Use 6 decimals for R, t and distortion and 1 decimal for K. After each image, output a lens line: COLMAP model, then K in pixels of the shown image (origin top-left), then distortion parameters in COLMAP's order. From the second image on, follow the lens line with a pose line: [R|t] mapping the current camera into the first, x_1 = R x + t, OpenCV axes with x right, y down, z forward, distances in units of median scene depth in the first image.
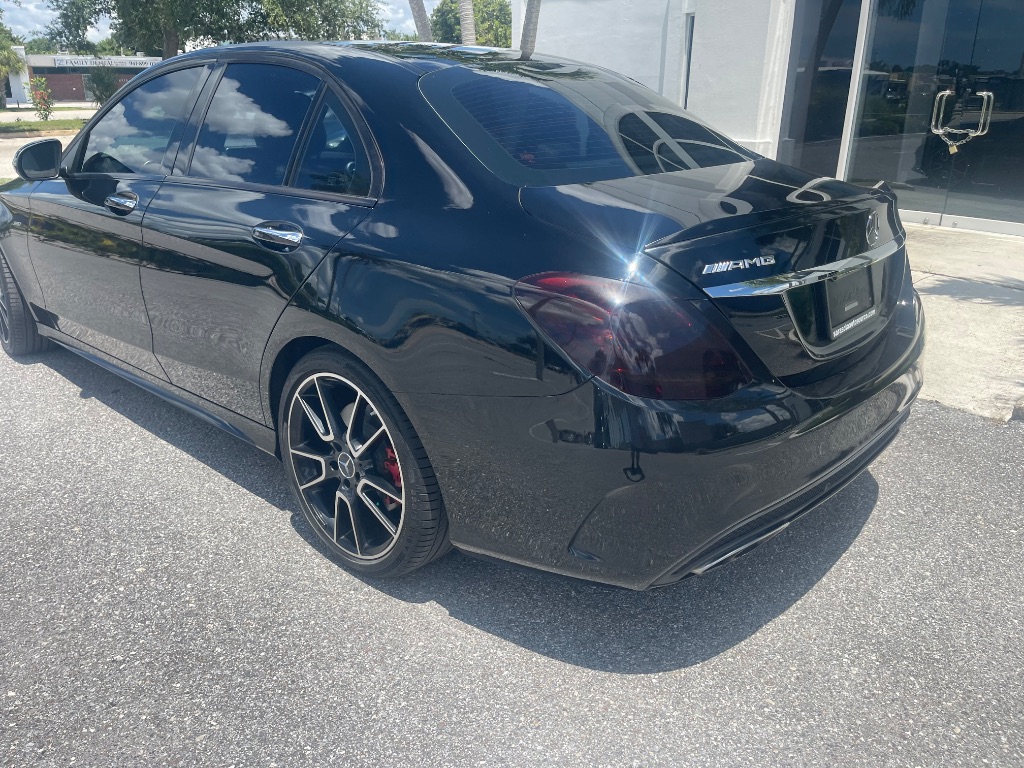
lens RADIAL K [[763.3, 0, 509.1], [0, 763.3, 382.5], [0, 0, 1]] dist [0.067375, -0.098399]
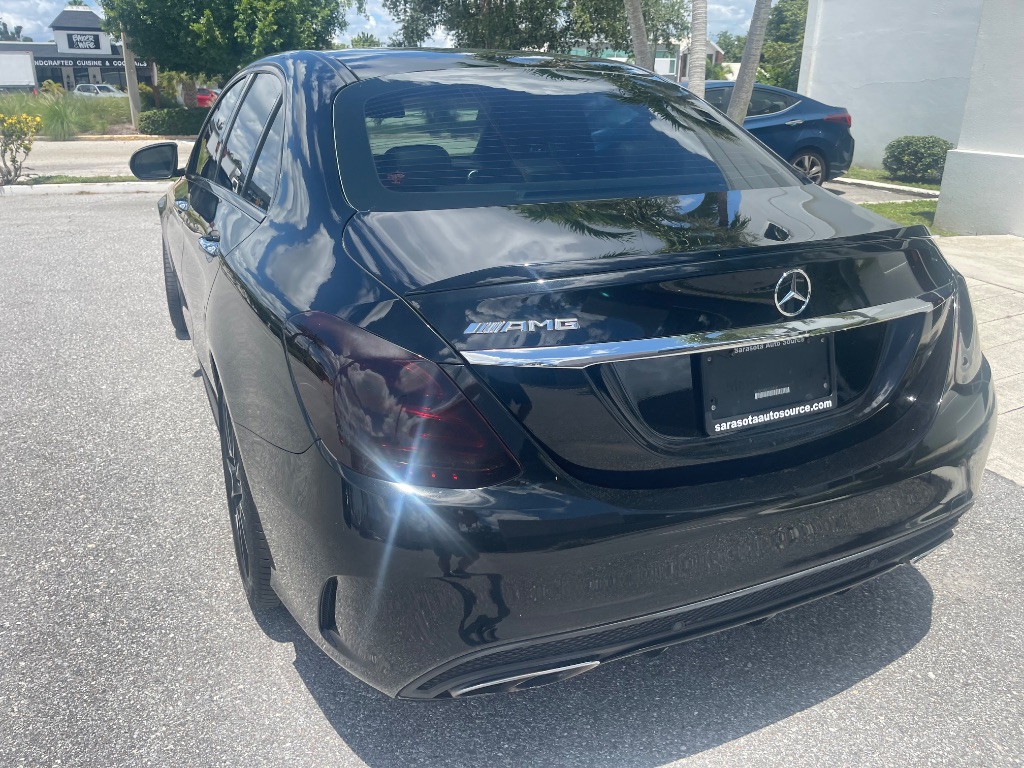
lens RADIAL K [[766.5, 0, 504.1], [0, 766.5, 388.9], [0, 0, 1]] dist [0.070718, -0.099324]
pose [[0.926210, 0.130684, -0.353634, 0.443763], [-0.130240, 0.991163, 0.025166, -0.083221], [0.353797, 0.022748, 0.935045, 0.201633]]
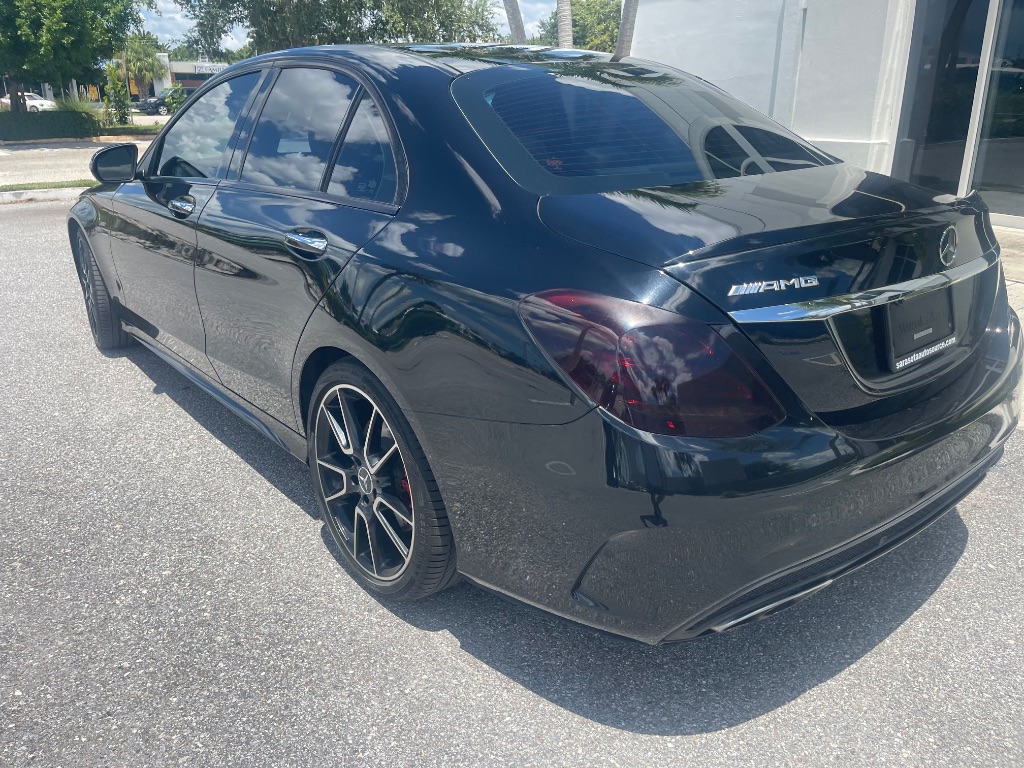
lens RADIAL K [[764.0, 0, 508.6], [0, 764.0, 373.9], [0, 0, 1]] dist [0.081288, -0.114232]
pose [[0.990154, 0.037548, -0.134850, 0.094543], [-0.039255, 0.999179, -0.010020, -0.024460], [0.134363, 0.015214, 0.990815, 0.065325]]
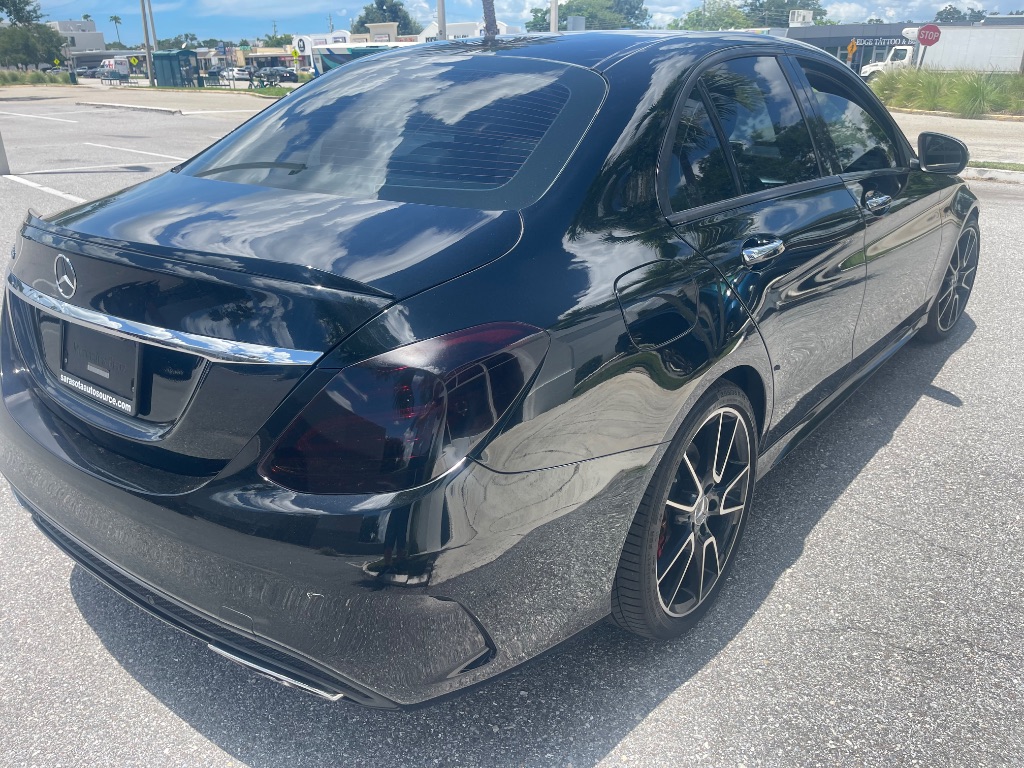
lens RADIAL K [[766.7, 0, 506.9], [0, 766.7, 376.4], [0, 0, 1]] dist [0.072372, -0.103107]
pose [[0.087089, 0.353956, -0.931198, 1.167785], [-0.338736, 0.889575, 0.306455, -0.459308], [0.936842, 0.288742, 0.197370, 1.173188]]
